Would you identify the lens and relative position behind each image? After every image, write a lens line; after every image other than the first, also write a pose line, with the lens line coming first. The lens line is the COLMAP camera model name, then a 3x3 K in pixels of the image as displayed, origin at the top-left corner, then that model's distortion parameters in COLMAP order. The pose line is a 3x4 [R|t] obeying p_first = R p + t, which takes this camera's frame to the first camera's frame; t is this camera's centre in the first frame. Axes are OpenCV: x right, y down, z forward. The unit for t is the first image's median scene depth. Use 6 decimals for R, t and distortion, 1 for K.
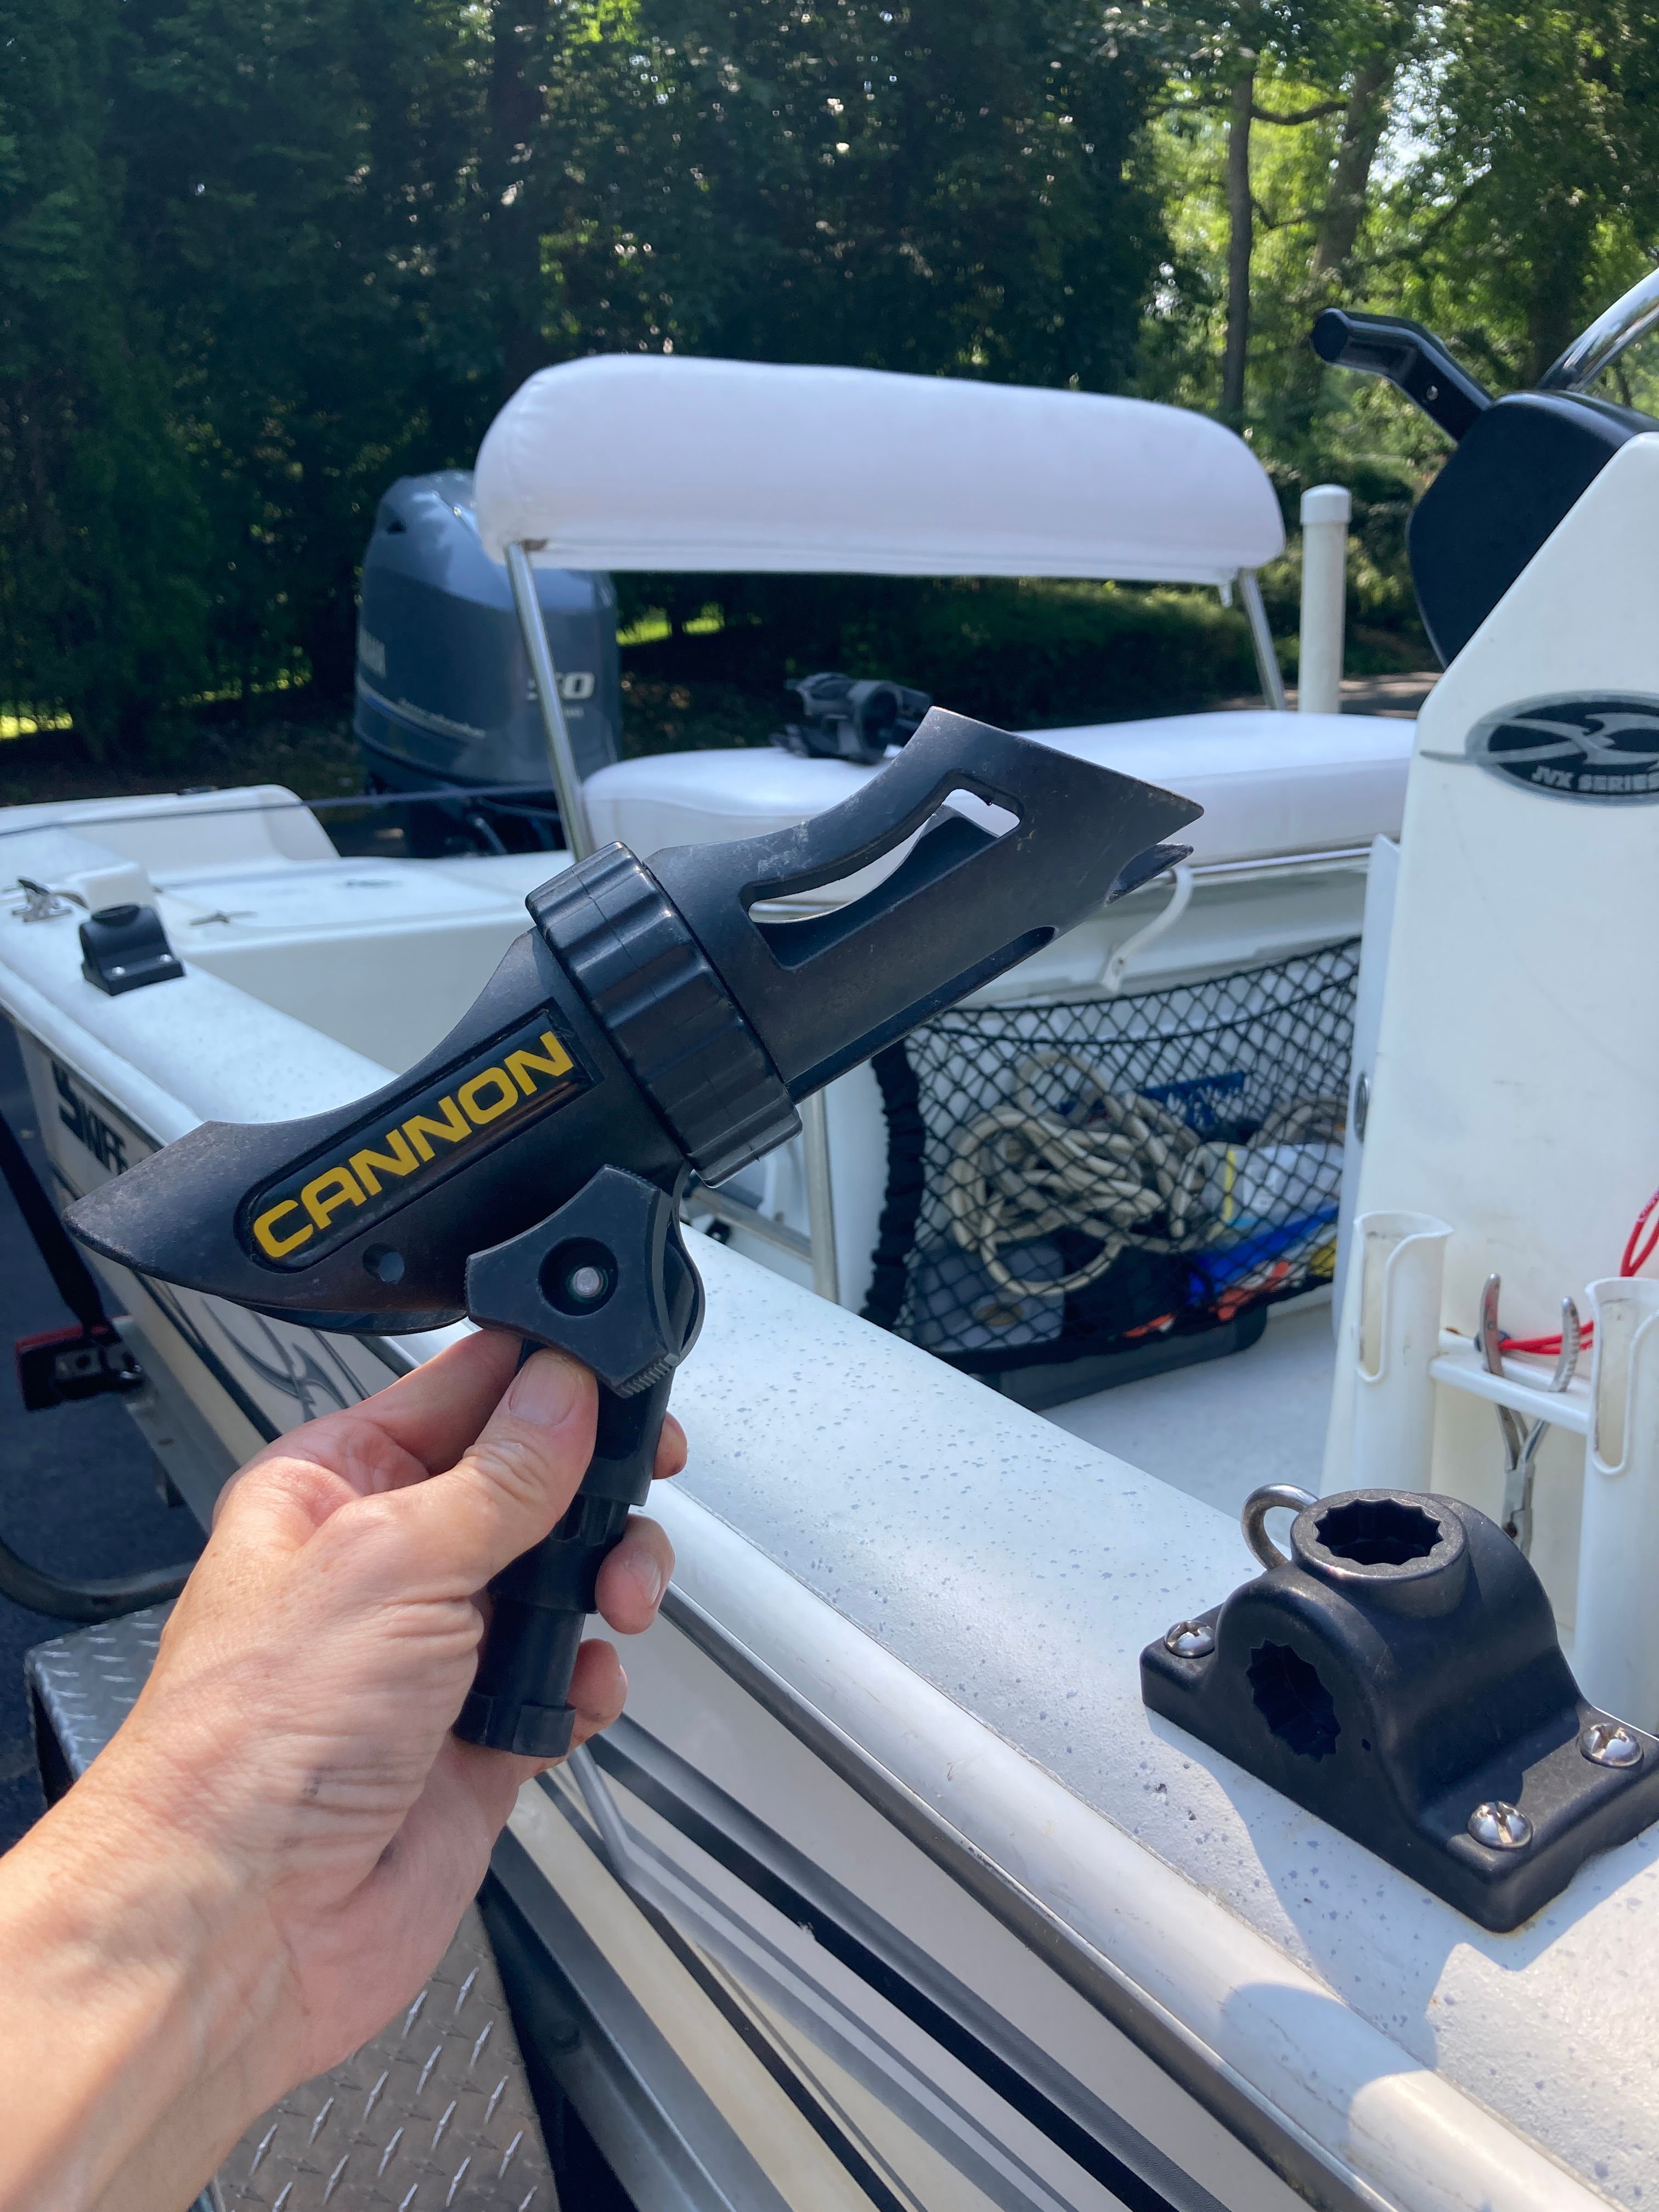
lens RADIAL K [[1911.2, 0, 849.7], [0, 1911.2, 1073.9], [0, 0, 1]] dist [0.010197, 0.013349]
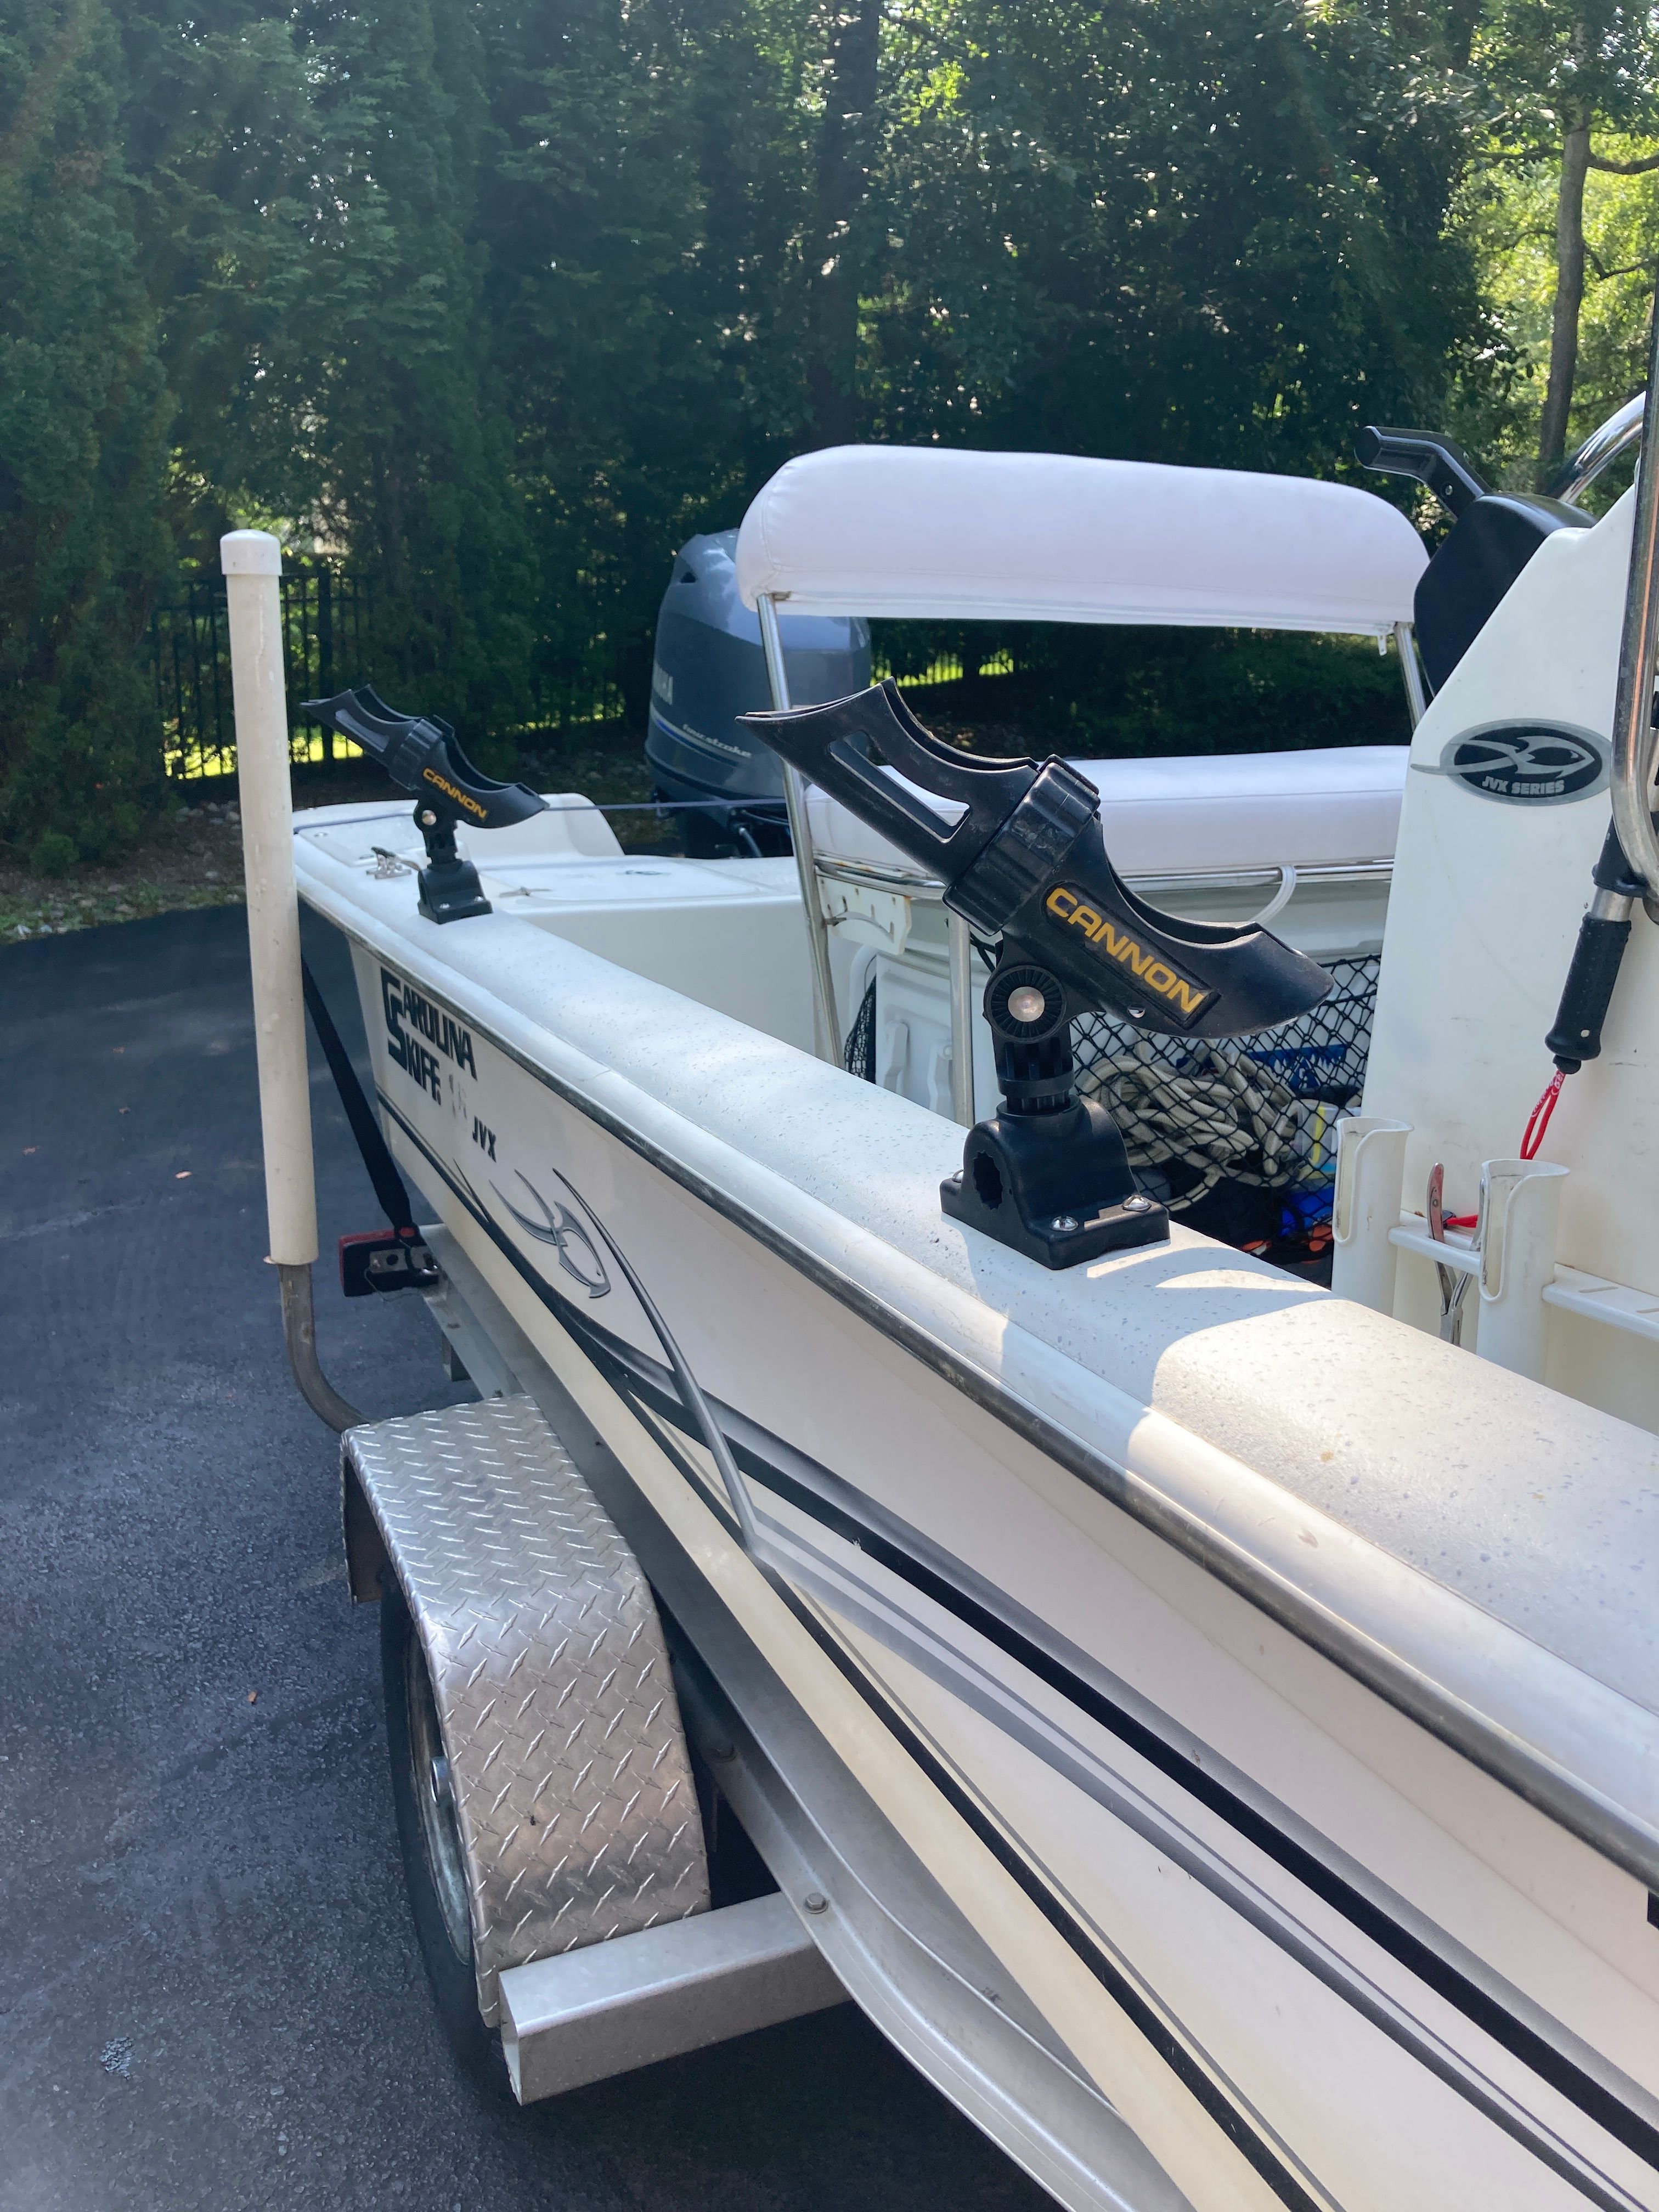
lens RADIAL K [[1914.7, 0, 828.7], [0, 1914.7, 1036.2], [0, 0, 1]] dist [0.057924, -0.093230]
pose [[0.985915, 0.048884, -0.159944, 0.060546], [-0.055503, 0.997766, -0.037177, 0.041107], [0.157769, 0.045531, 0.986426, -0.164242]]
